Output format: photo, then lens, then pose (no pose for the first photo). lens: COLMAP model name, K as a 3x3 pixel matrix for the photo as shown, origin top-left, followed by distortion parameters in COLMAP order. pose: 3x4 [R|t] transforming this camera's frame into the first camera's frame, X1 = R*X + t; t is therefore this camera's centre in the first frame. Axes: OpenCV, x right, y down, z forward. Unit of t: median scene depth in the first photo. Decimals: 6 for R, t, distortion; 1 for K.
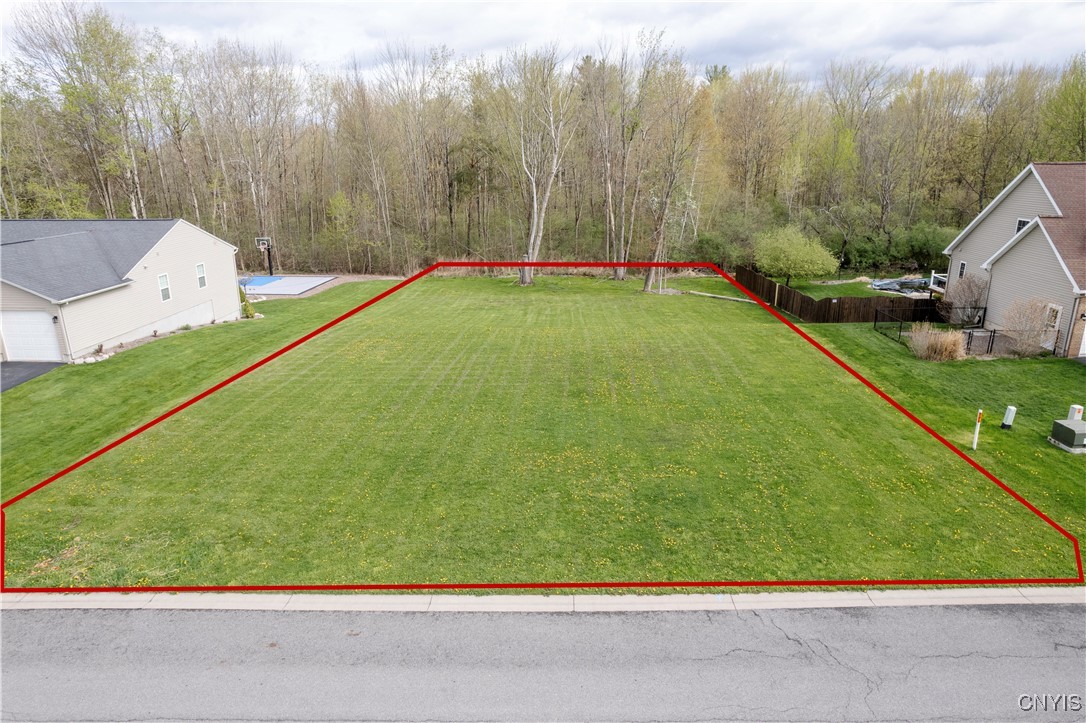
lens RADIAL K [[694.4, 0, 550.8], [0, 694.4, 371.4], [0, 0, 1]] dist [-0.079779, 0.075853]
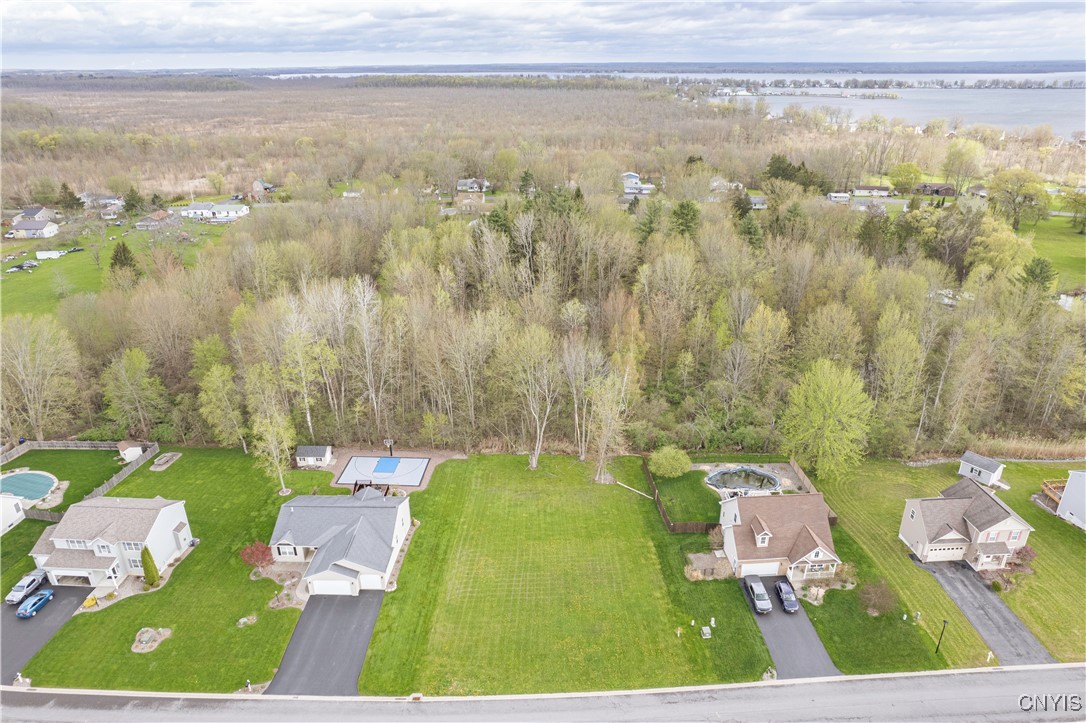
lens RADIAL K [[694.4, 0, 550.8], [0, 694.4, 371.4], [0, 0, 1]] dist [-0.079779, 0.075853]
pose [[0.998819, -0.018241, 0.045035, -0.130611], [0.012797, 0.992890, 0.118342, -1.152222], [-0.046873, -0.117626, 0.991951, -1.617748]]
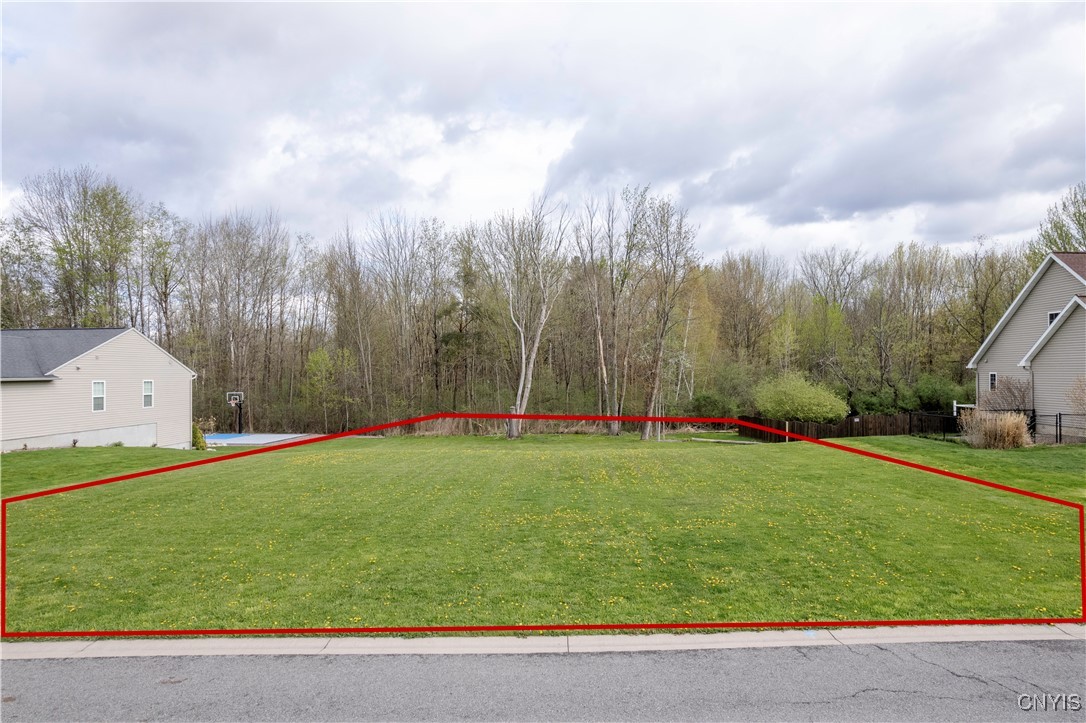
lens RADIAL K [[694.4, 0, 550.8], [0, 694.4, 371.4], [0, 0, 1]] dist [-0.079779, 0.075853]
pose [[0.999917, -0.002312, 0.012688, 0.005494], [0.006109, 0.951317, -0.308154, 0.137167], [-0.011358, 0.308206, 0.951252, 0.170980]]
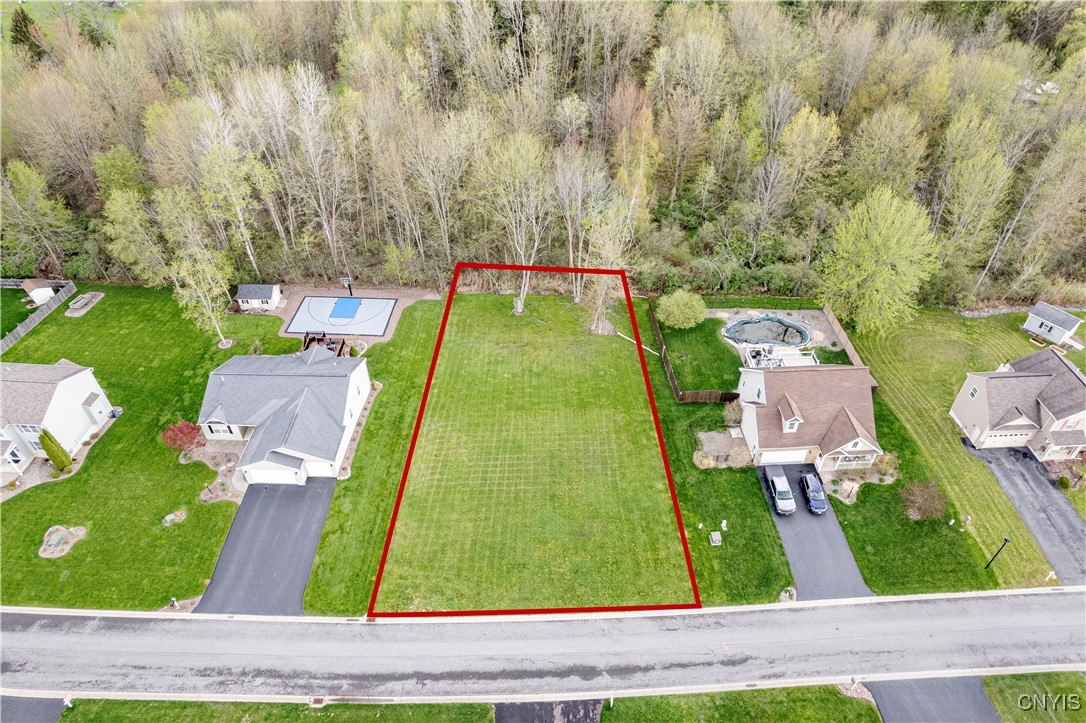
lens RADIAL K [[694.4, 0, 550.8], [0, 694.4, 371.4], [0, 0, 1]] dist [-0.079779, 0.075853]
pose [[0.999153, -0.022772, 0.034278, -0.038980], [0.006594, 0.910775, 0.412851, -1.245808], [-0.040621, -0.412275, 0.910153, -0.985360]]
